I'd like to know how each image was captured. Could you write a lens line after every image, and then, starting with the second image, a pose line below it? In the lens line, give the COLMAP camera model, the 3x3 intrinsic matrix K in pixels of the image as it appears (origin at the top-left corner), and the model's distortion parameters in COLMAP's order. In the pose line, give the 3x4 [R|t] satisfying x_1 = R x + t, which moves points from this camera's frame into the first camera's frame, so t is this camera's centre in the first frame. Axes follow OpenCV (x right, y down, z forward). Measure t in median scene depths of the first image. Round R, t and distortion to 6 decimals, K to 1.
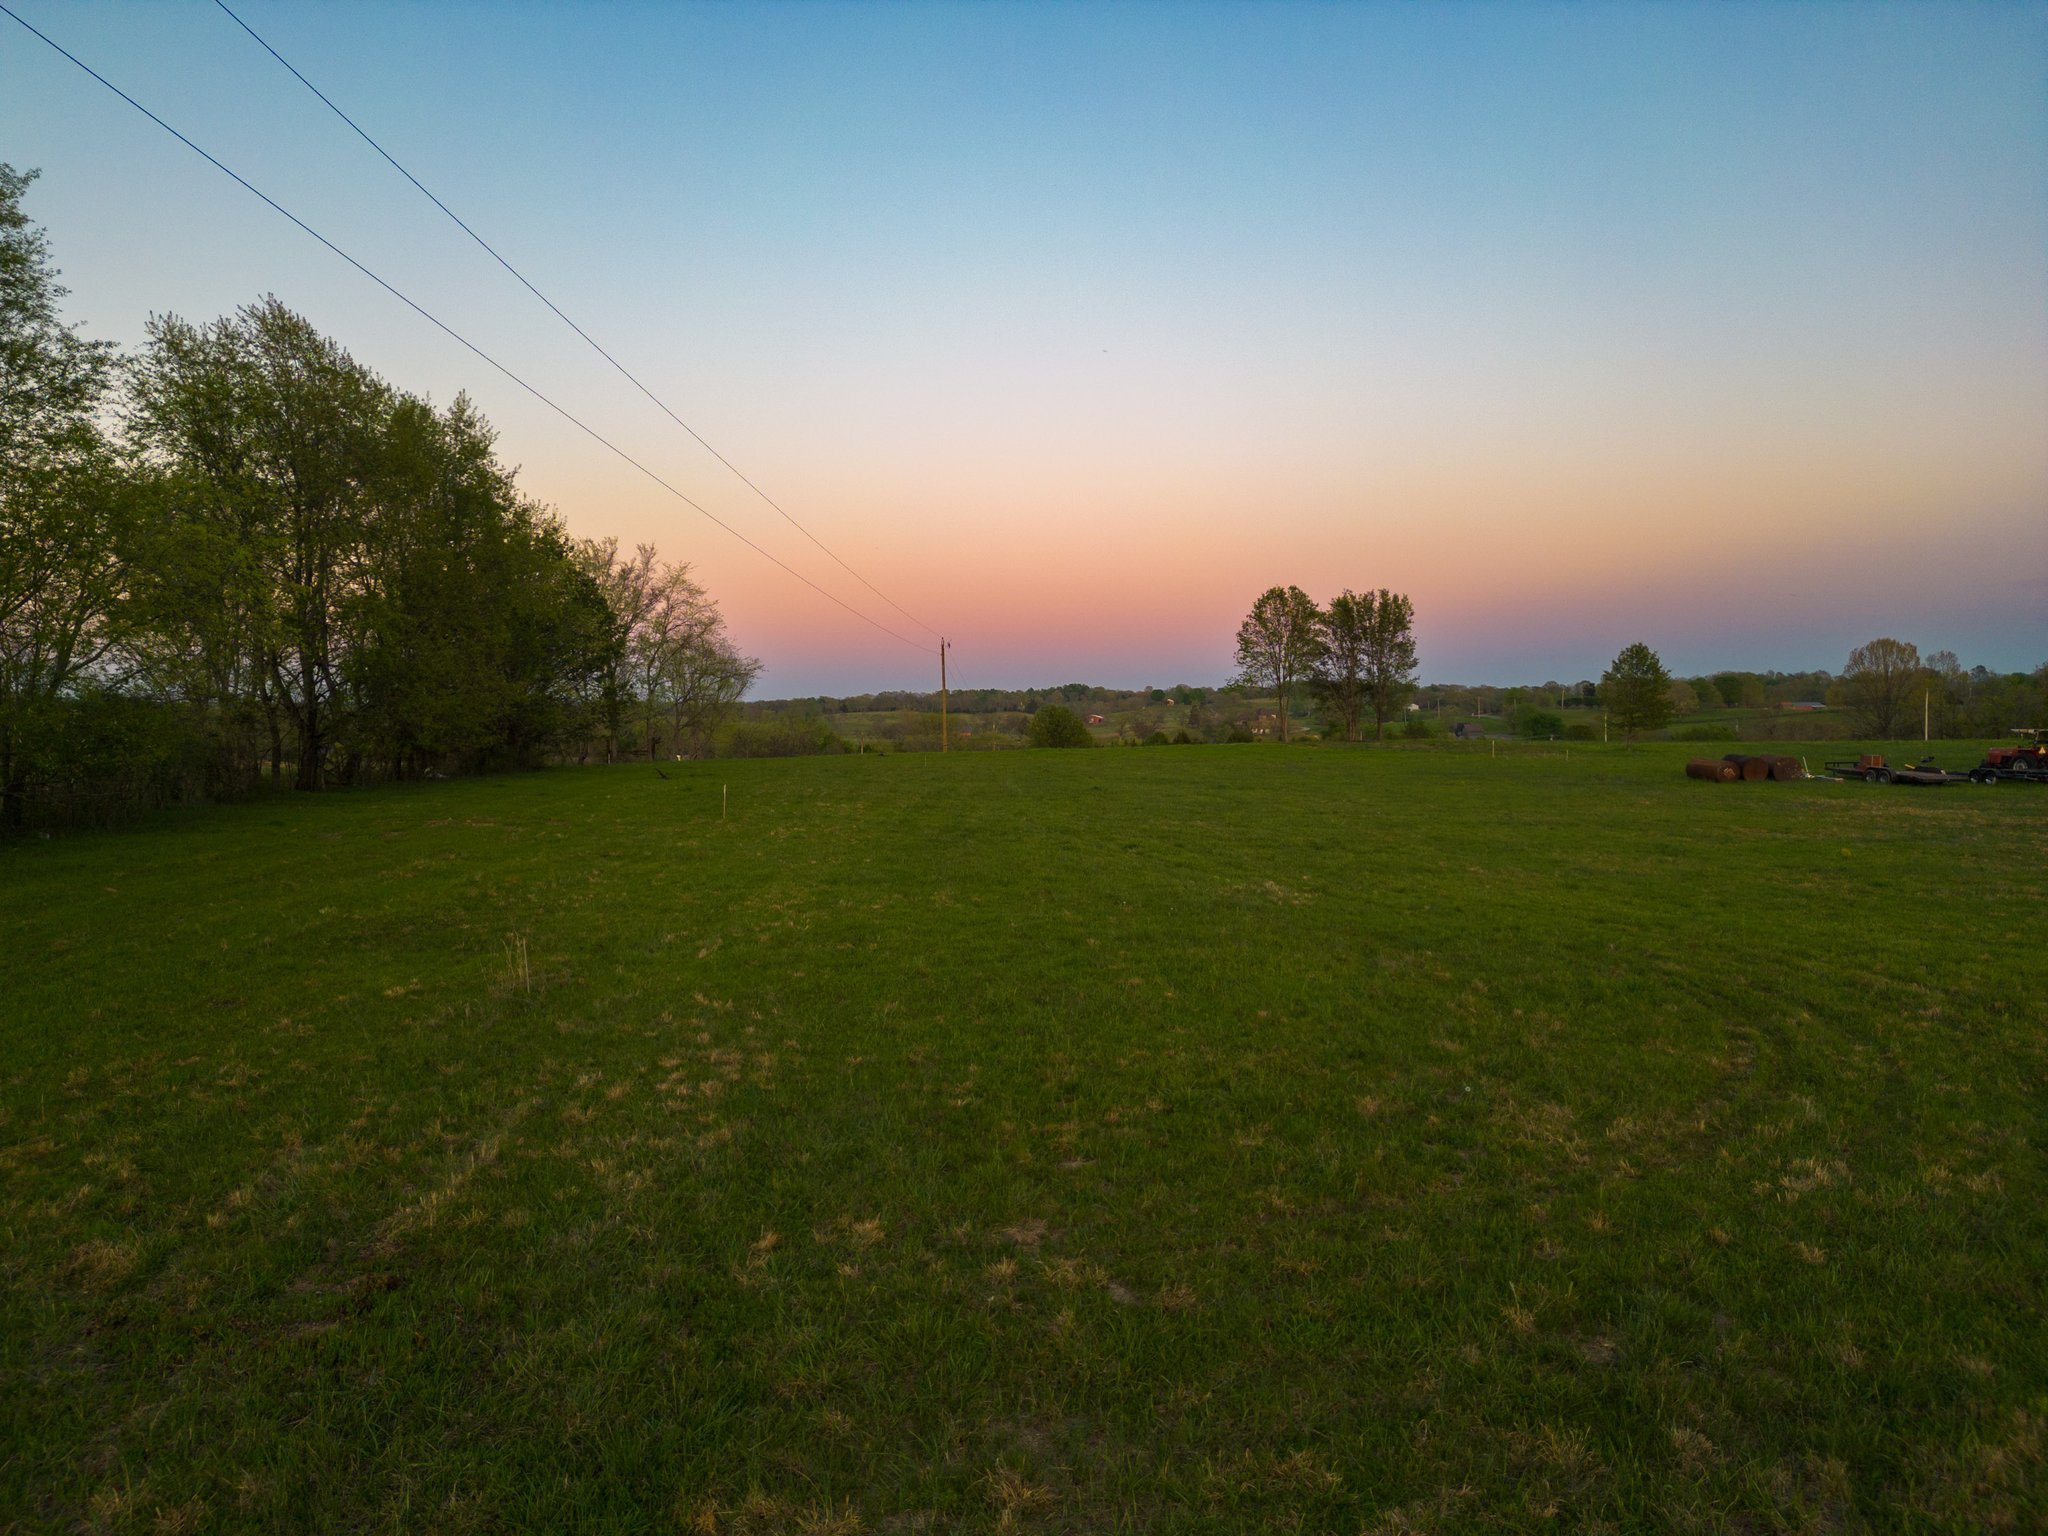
lens RADIAL K [[1430.5, 0, 1024.0], [0, 1430.5, 768.0], [0, 0, 1]] dist [-0.000258, -0.147576]
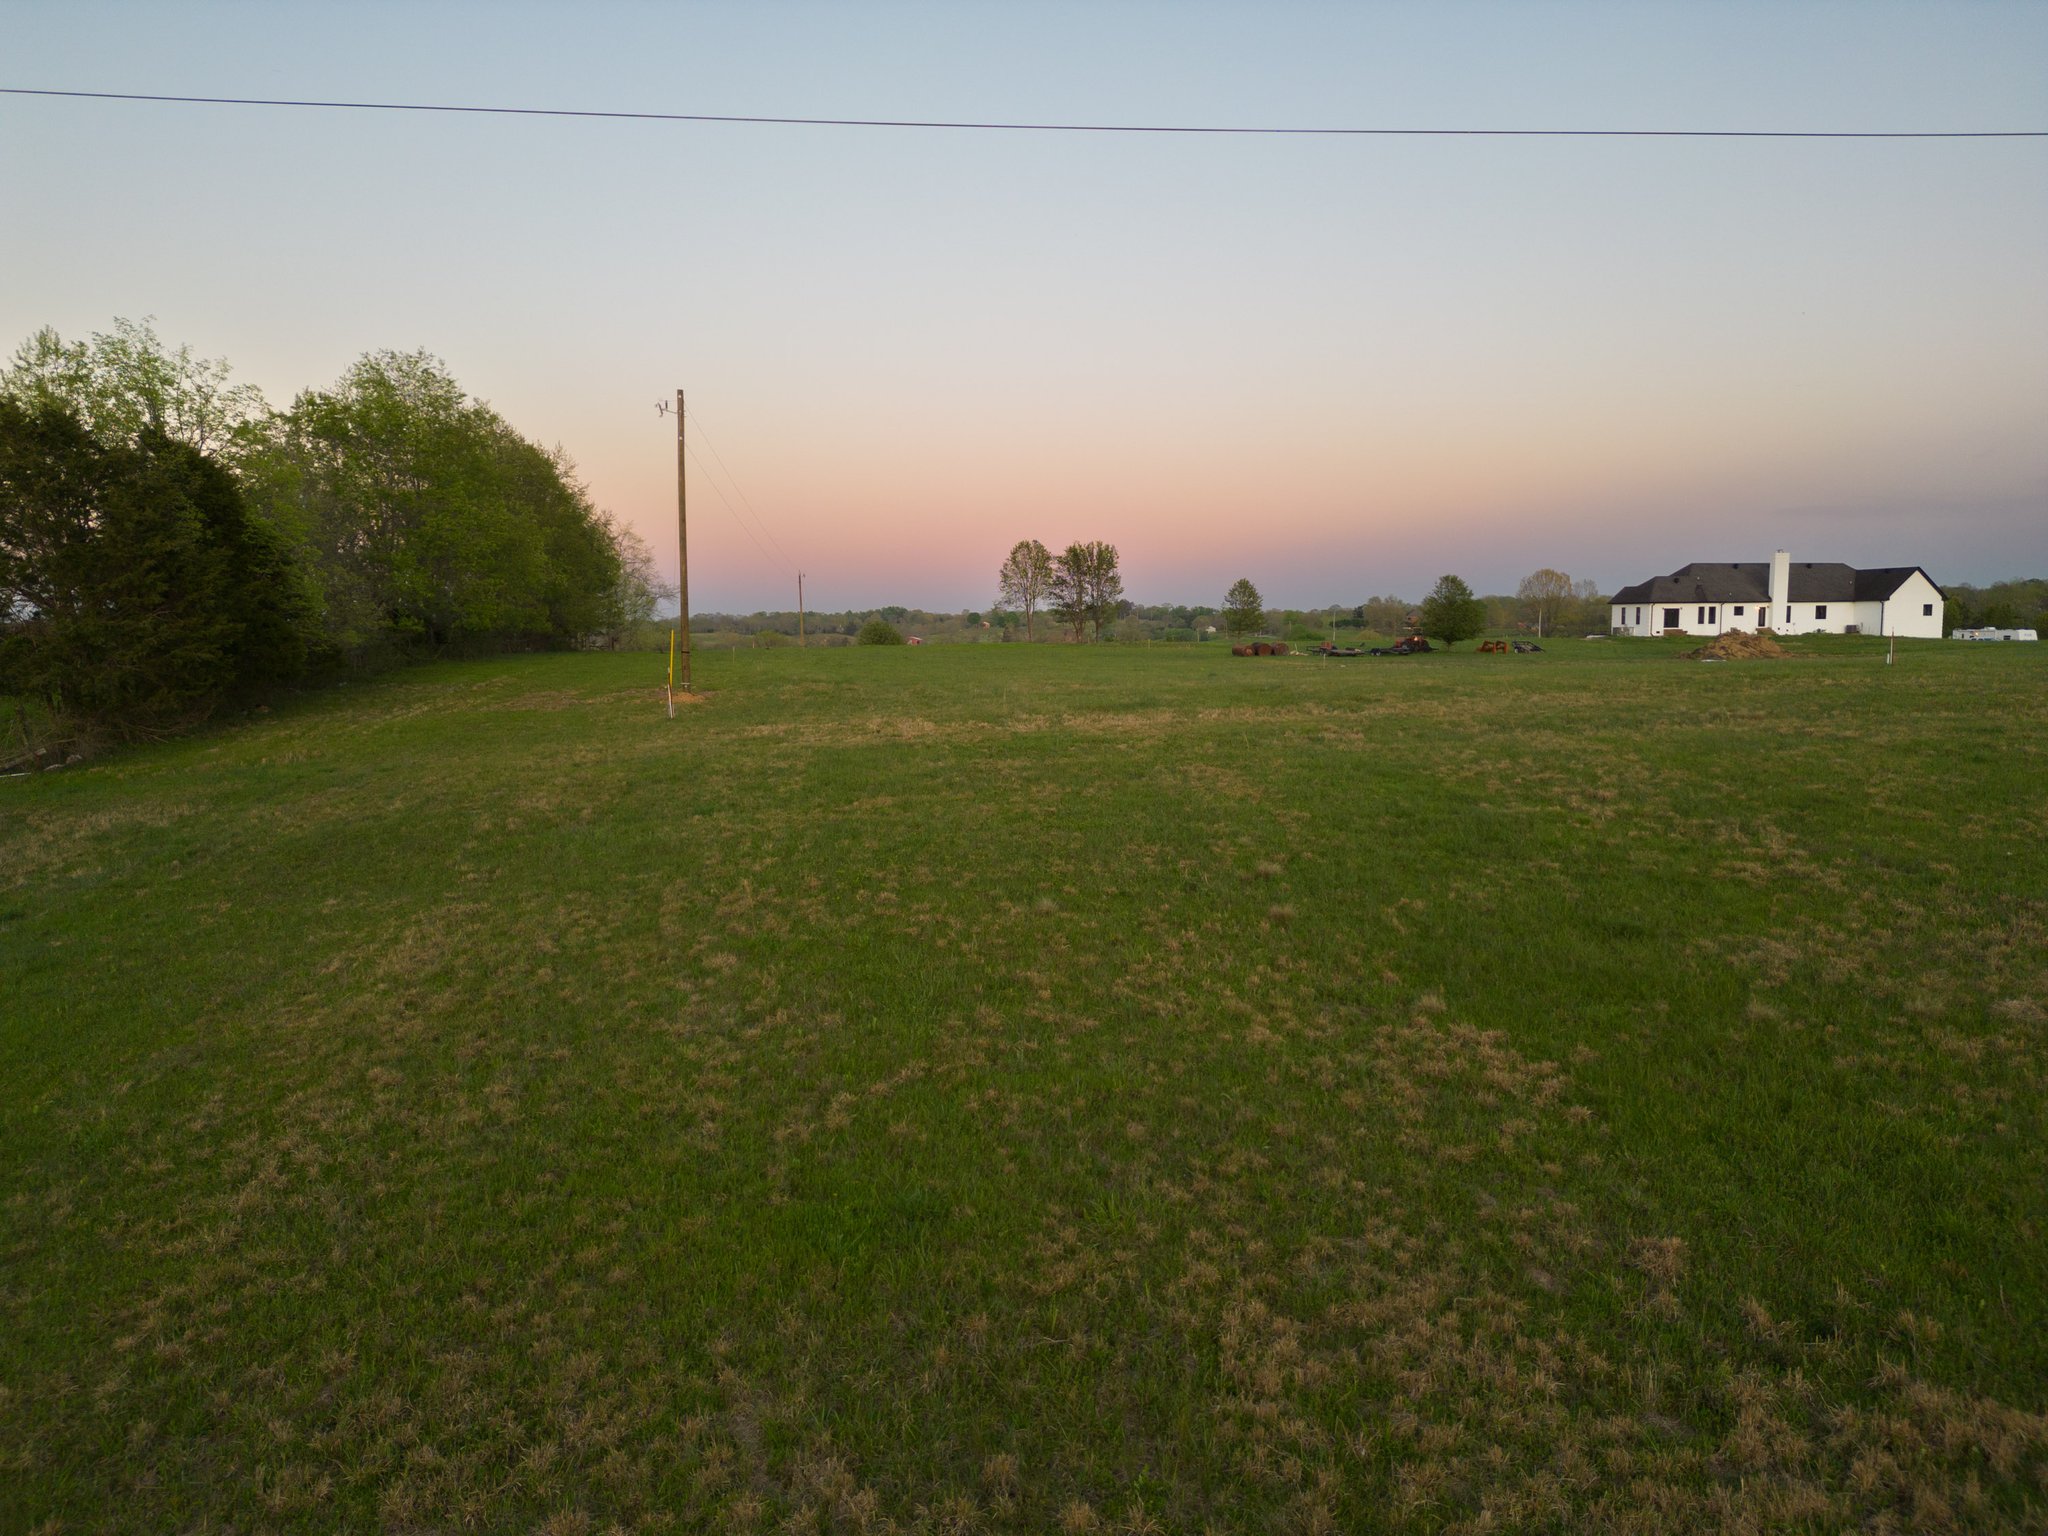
lens RADIAL K [[1437.6, 0, 1024.1], [0, 1437.6, 717.9], [0, 0, 1]] dist [0.074714, -0.067153]
pose [[0.992083, -0.005101, 0.125480, -0.017145], [0.002818, 0.999827, 0.018362, 0.031762], [-0.125552, -0.017863, 0.991926, -0.480544]]
